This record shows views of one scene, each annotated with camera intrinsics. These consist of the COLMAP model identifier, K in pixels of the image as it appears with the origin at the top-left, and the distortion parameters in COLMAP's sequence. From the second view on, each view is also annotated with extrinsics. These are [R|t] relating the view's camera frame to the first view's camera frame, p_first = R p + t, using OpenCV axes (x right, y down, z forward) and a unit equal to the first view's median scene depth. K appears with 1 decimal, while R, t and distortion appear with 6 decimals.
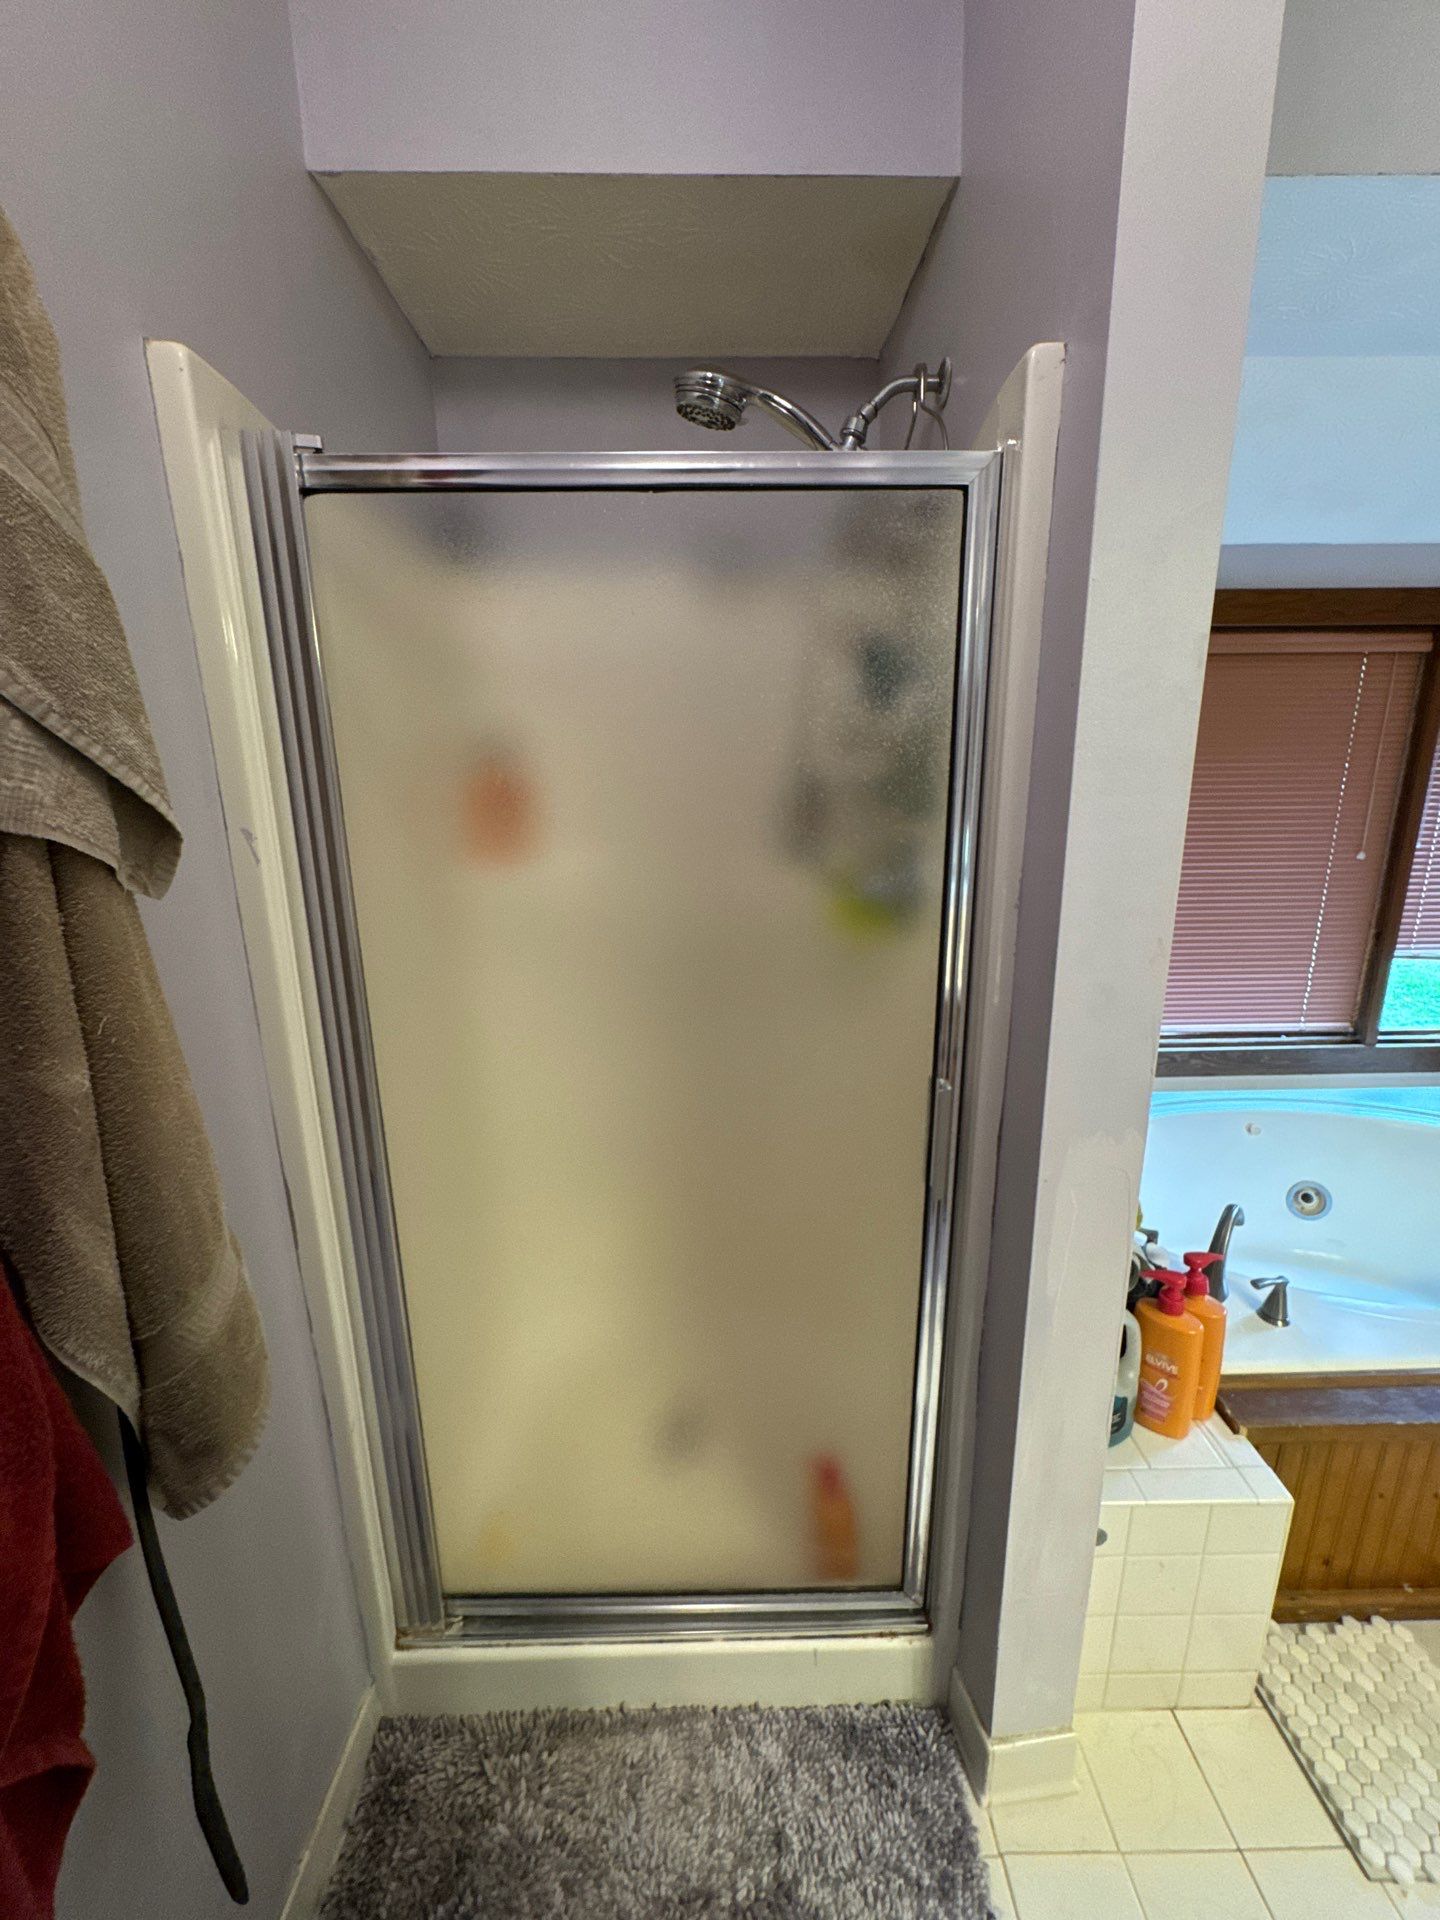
lens RADIAL K [[774.7, 0, 725.8], [0, 774.7, 961.5], [0, 0, 1]] dist [-0.000315, -0.000457]
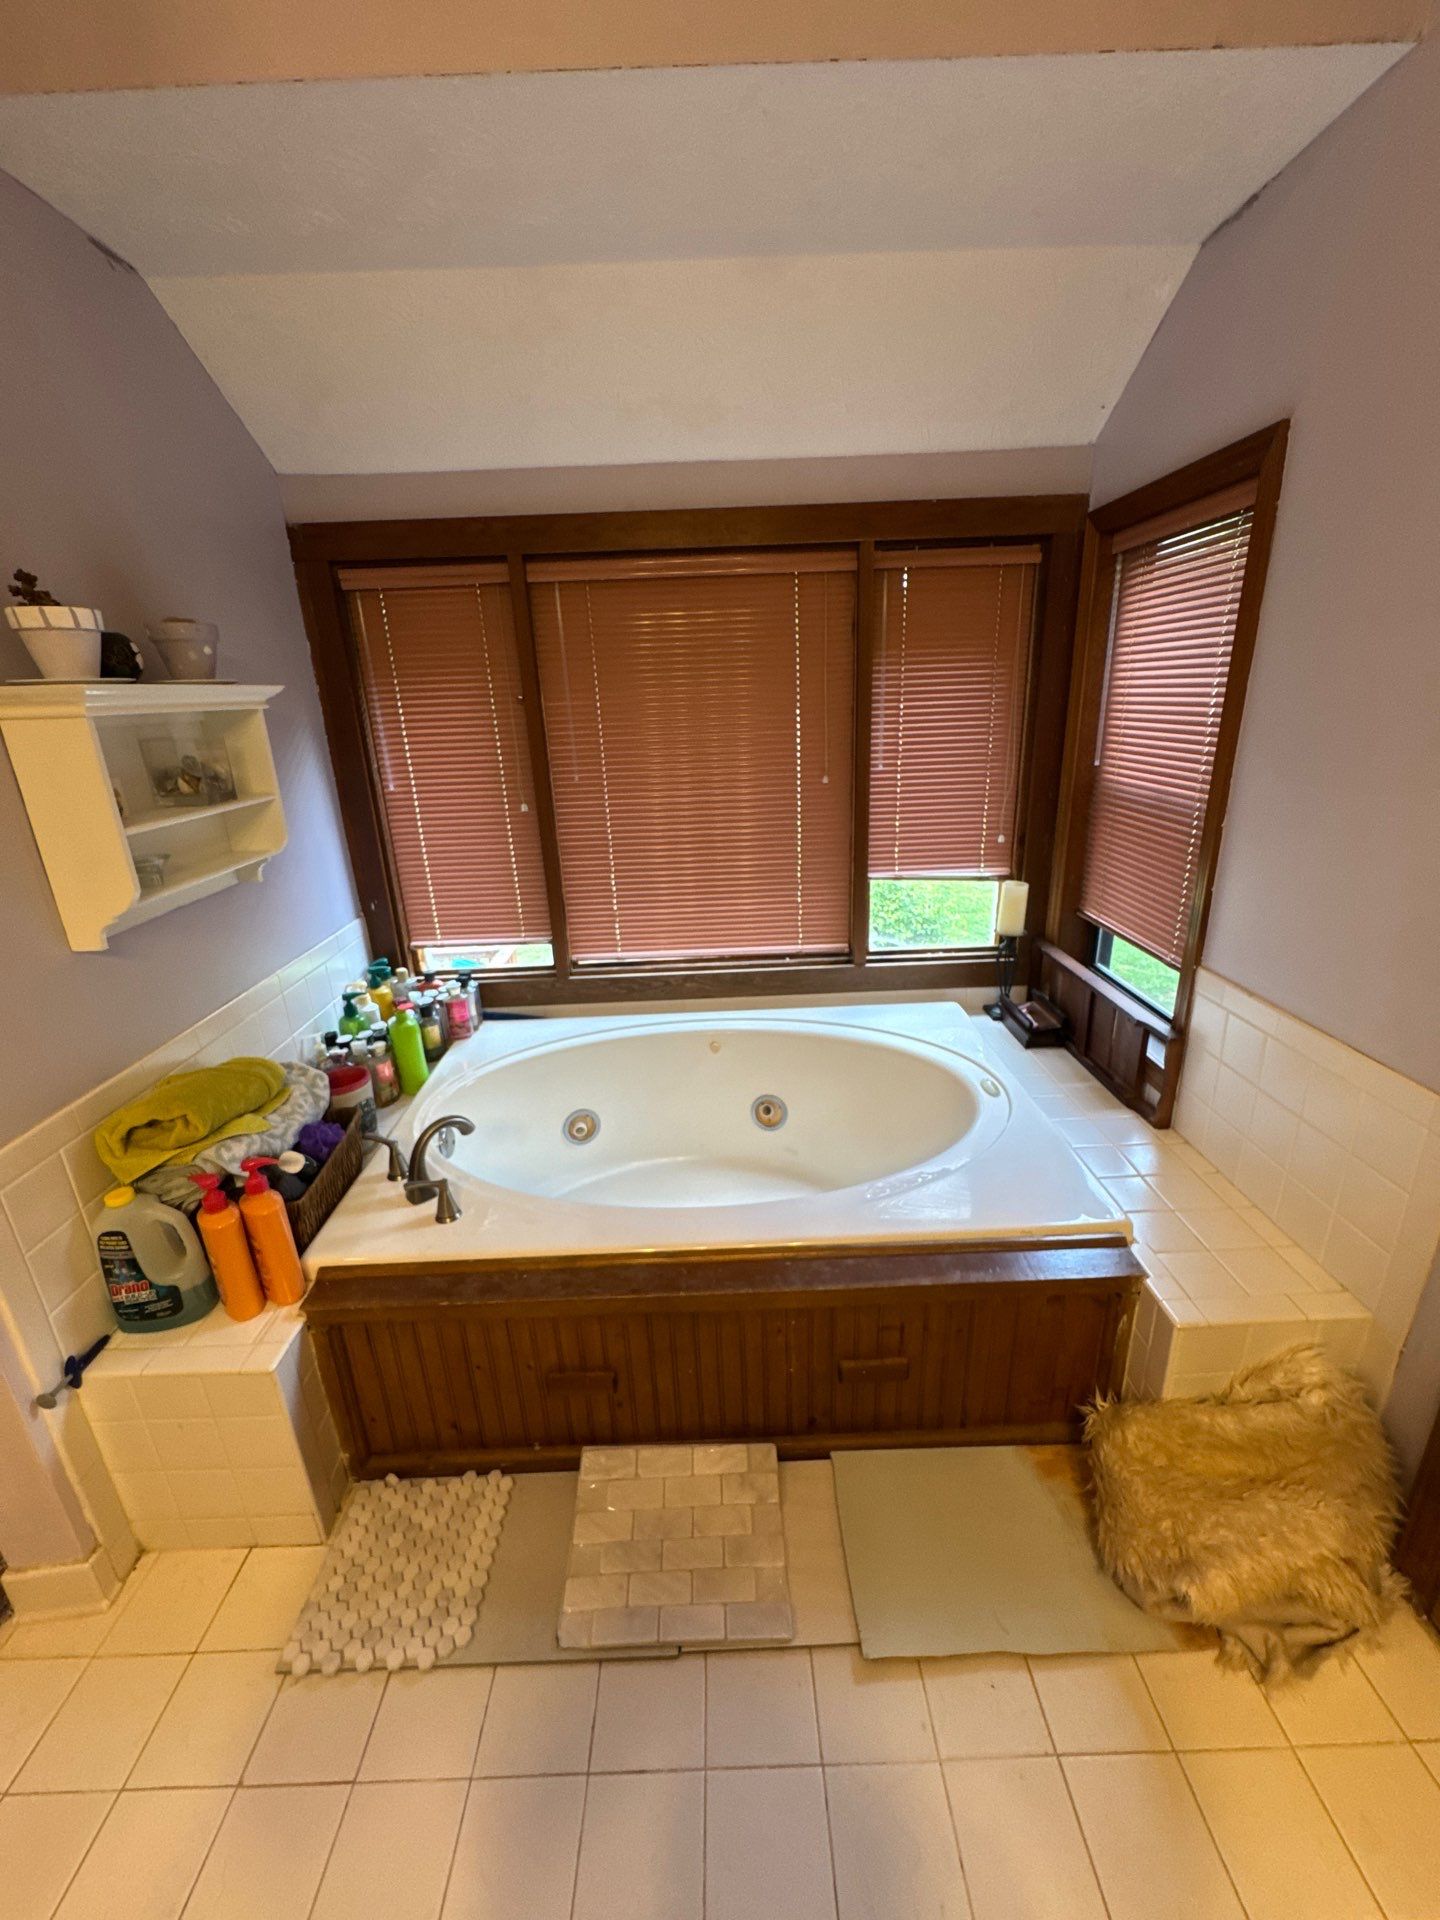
lens RADIAL K [[774.7, 0, 719.9], [0, 774.7, 960.0], [0, 0, 1]] dist [-0.000315, -0.000457]
pose [[0.999655, -0.023399, -0.011909, 0.658294], [0.024349, 0.995900, 0.087124, 0.006682], [0.009822, -0.087384, 0.996126, -0.033366]]
